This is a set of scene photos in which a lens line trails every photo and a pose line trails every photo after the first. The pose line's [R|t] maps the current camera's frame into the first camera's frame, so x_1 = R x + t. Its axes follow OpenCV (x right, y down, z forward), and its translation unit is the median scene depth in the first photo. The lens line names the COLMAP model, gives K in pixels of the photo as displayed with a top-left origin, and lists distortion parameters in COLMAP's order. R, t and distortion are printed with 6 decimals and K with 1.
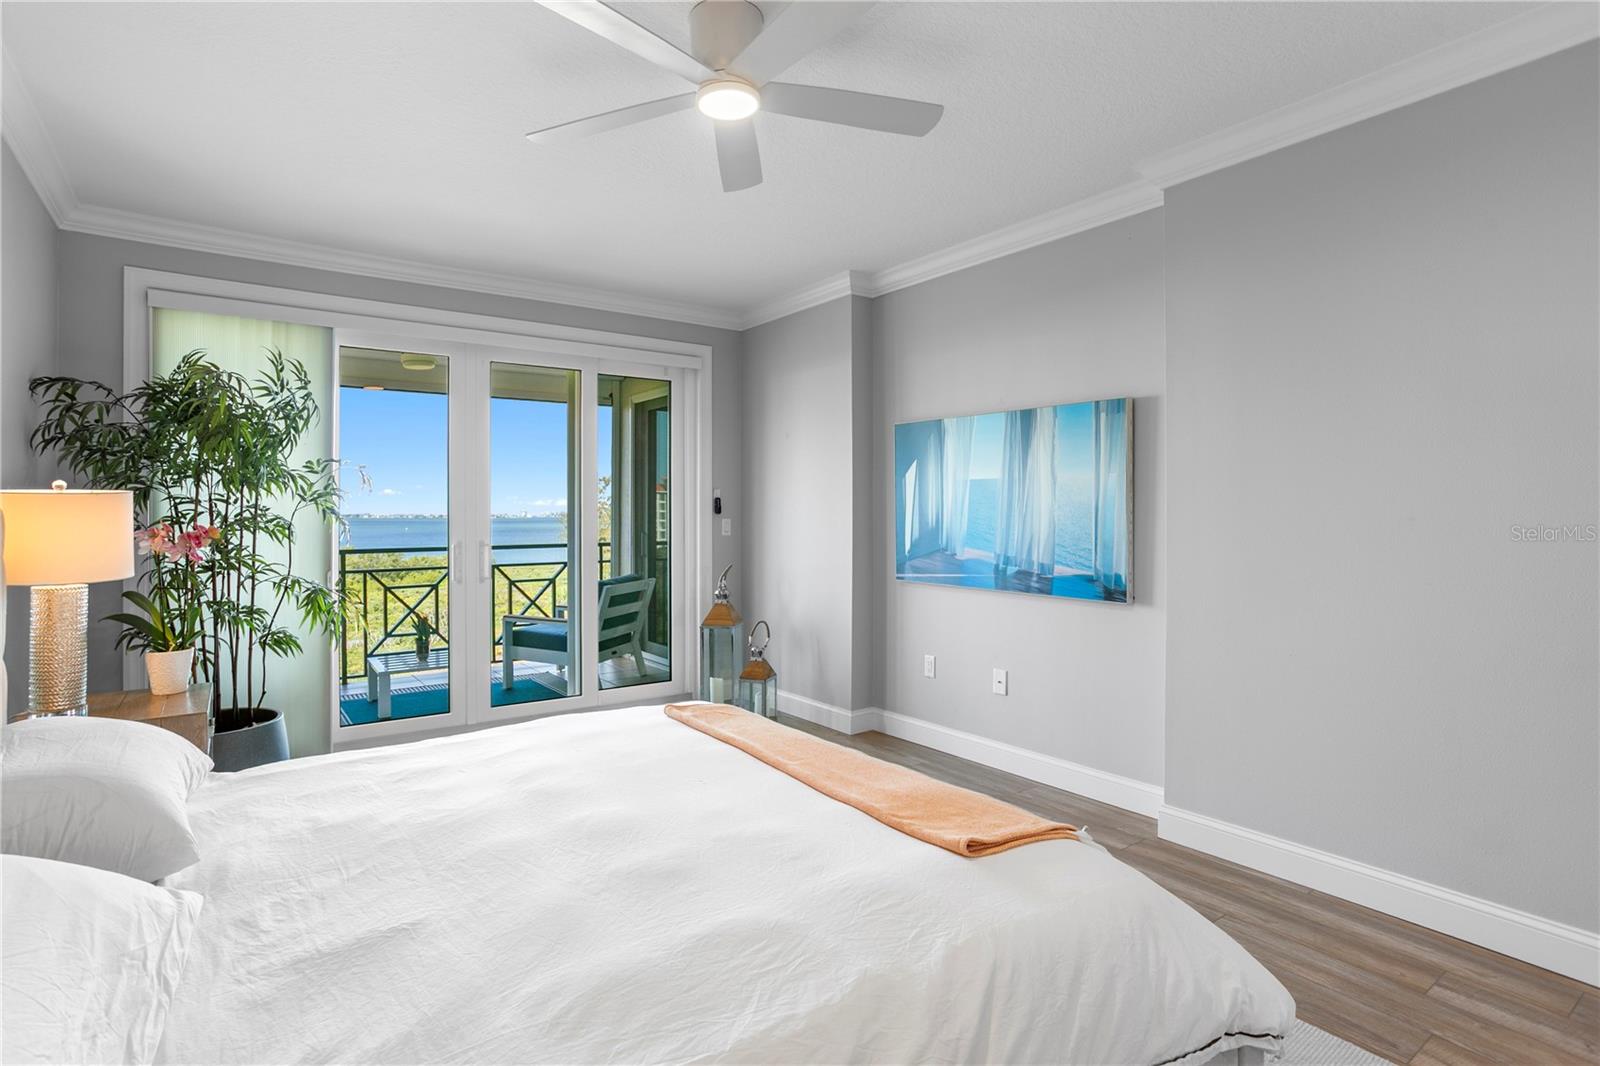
lens RADIAL K [[780.4, 0, 785.3], [0, 780.4, 518.5], [0, 0, 1]] dist [-0.057910, 0.036399]
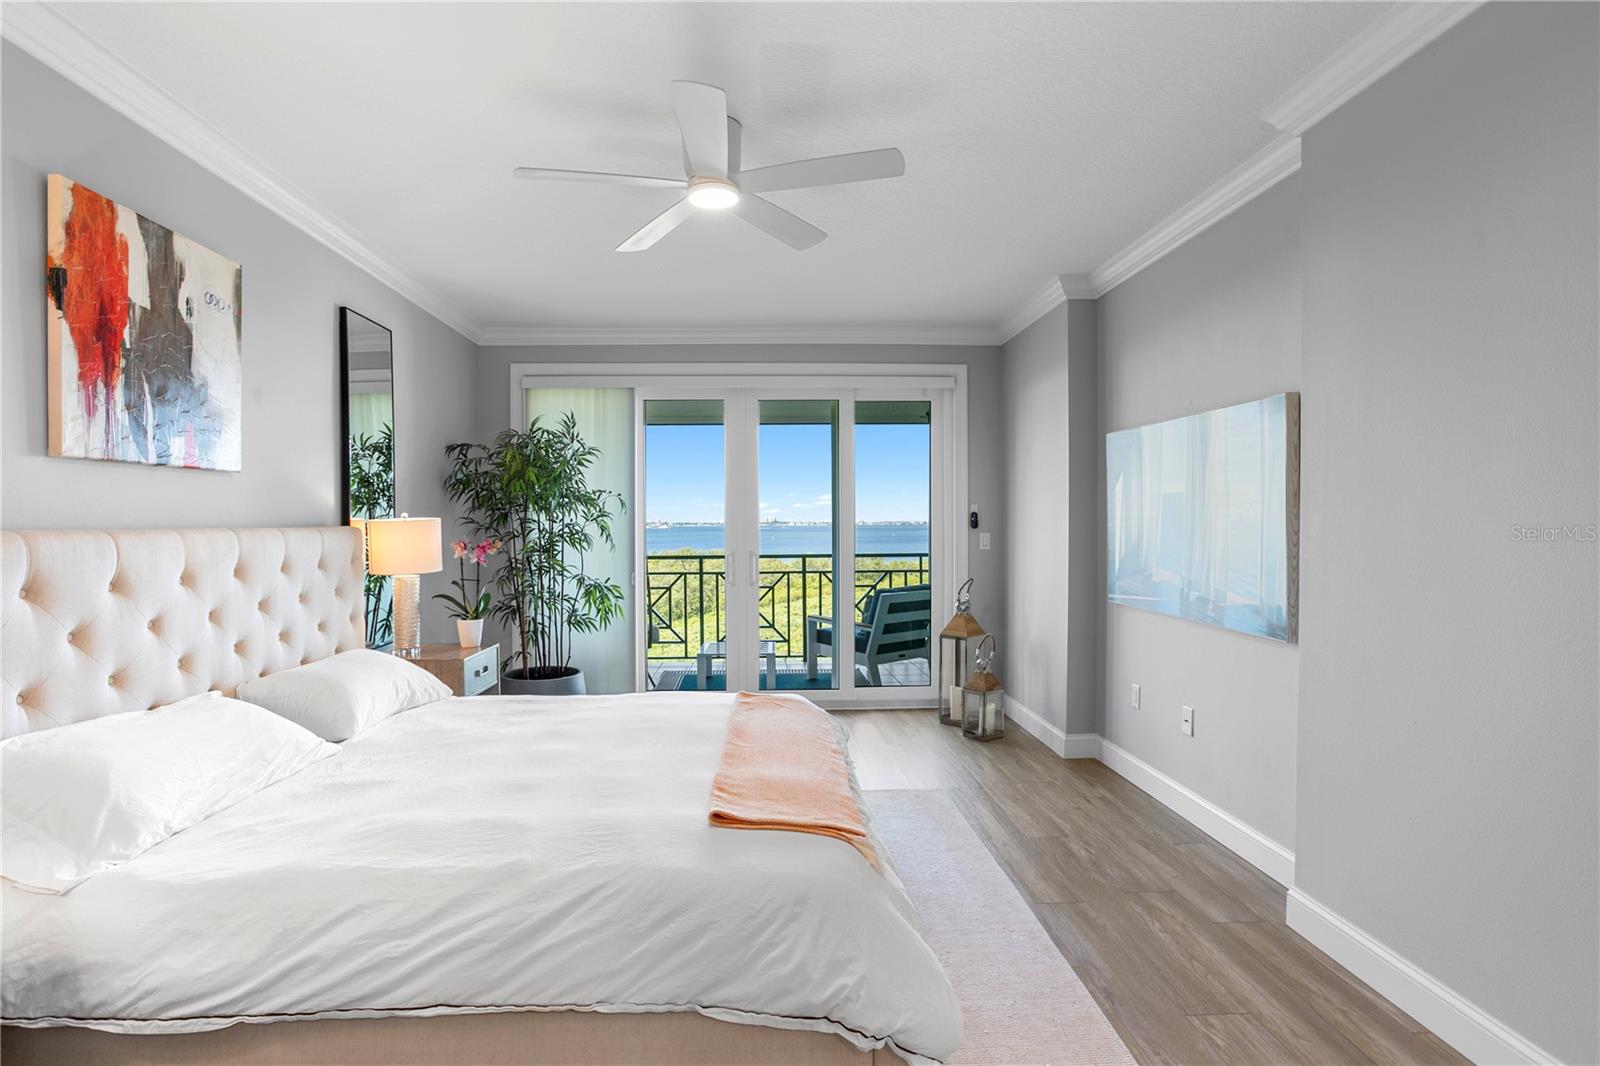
lens RADIAL K [[782.5, 0, 794.5], [0, 782.5, 530.2], [0, 0, 1]] dist [-0.058232, 0.028203]
pose [[0.844041, 0.004371, -0.536261, 0.400722], [-0.001377, 0.999981, 0.005984, -0.013526], [0.536277, -0.004312, 0.844031, 0.014465]]
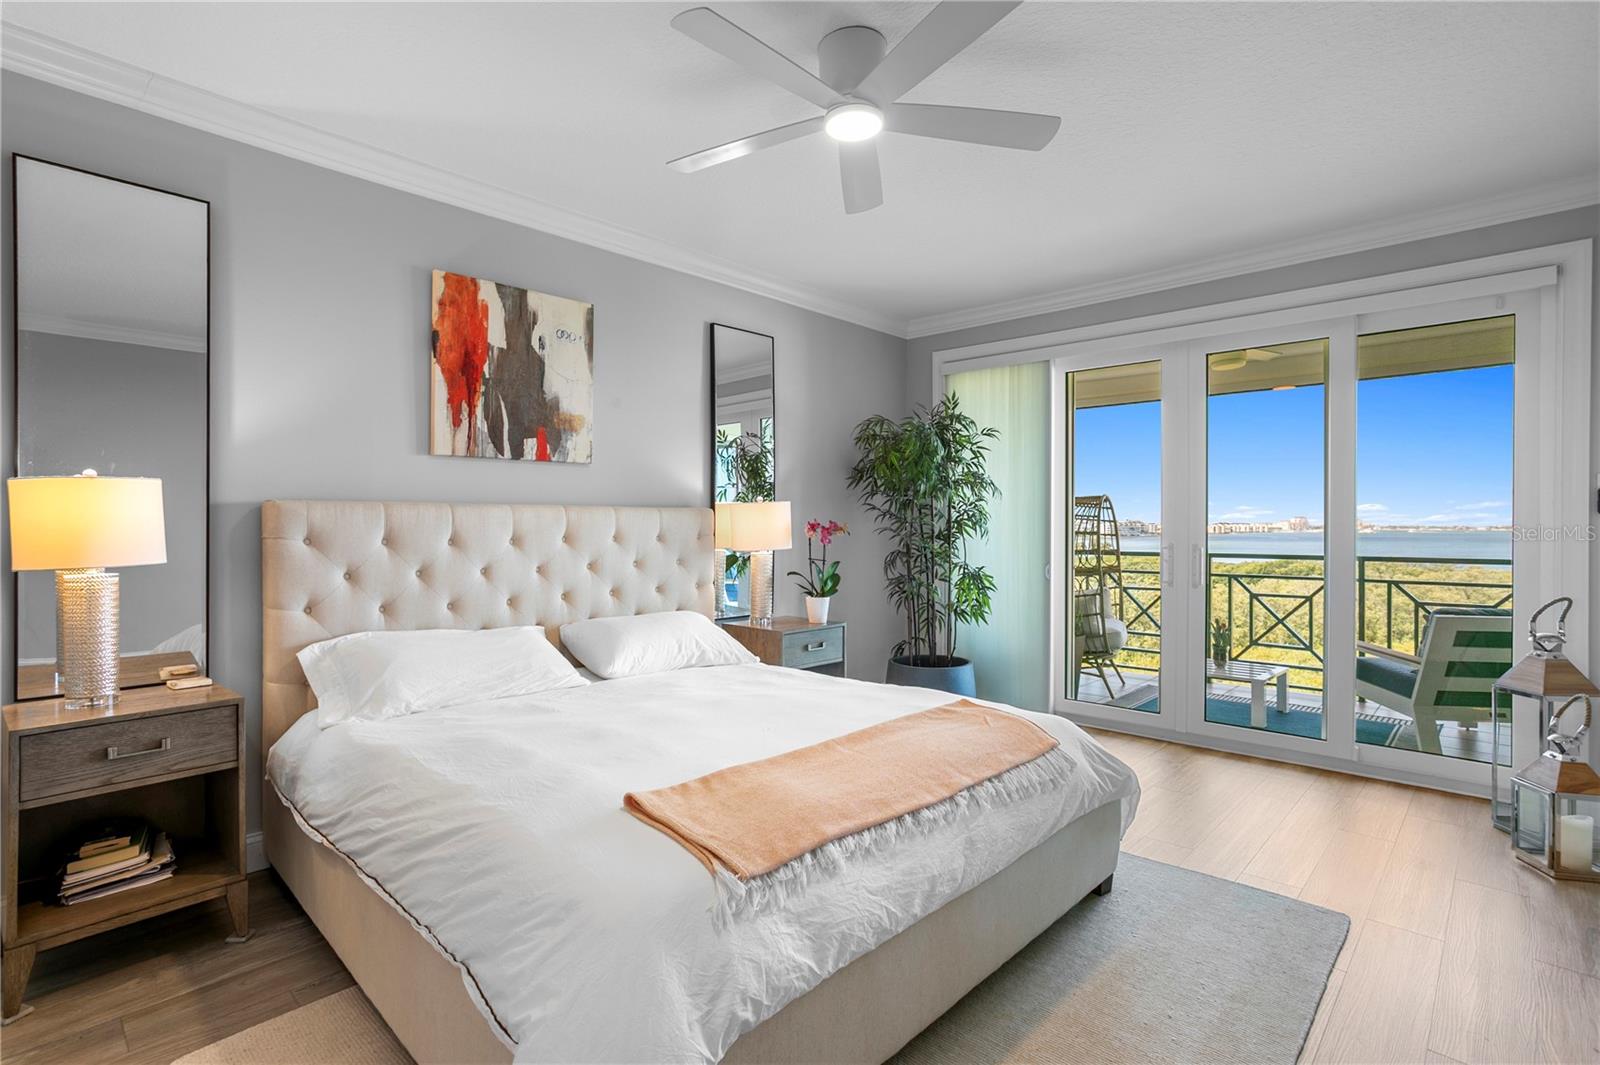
lens RADIAL K [[780.4, 0, 785.3], [0, 780.4, 518.0], [0, 0, 1]] dist [-0.057910, 0.036399]
pose [[0.194536, -0.004055, -0.980887, 0.557192], [-0.008648, 0.999945, -0.005849, 0.007930], [0.980857, 0.009620, 0.194490, 0.401706]]
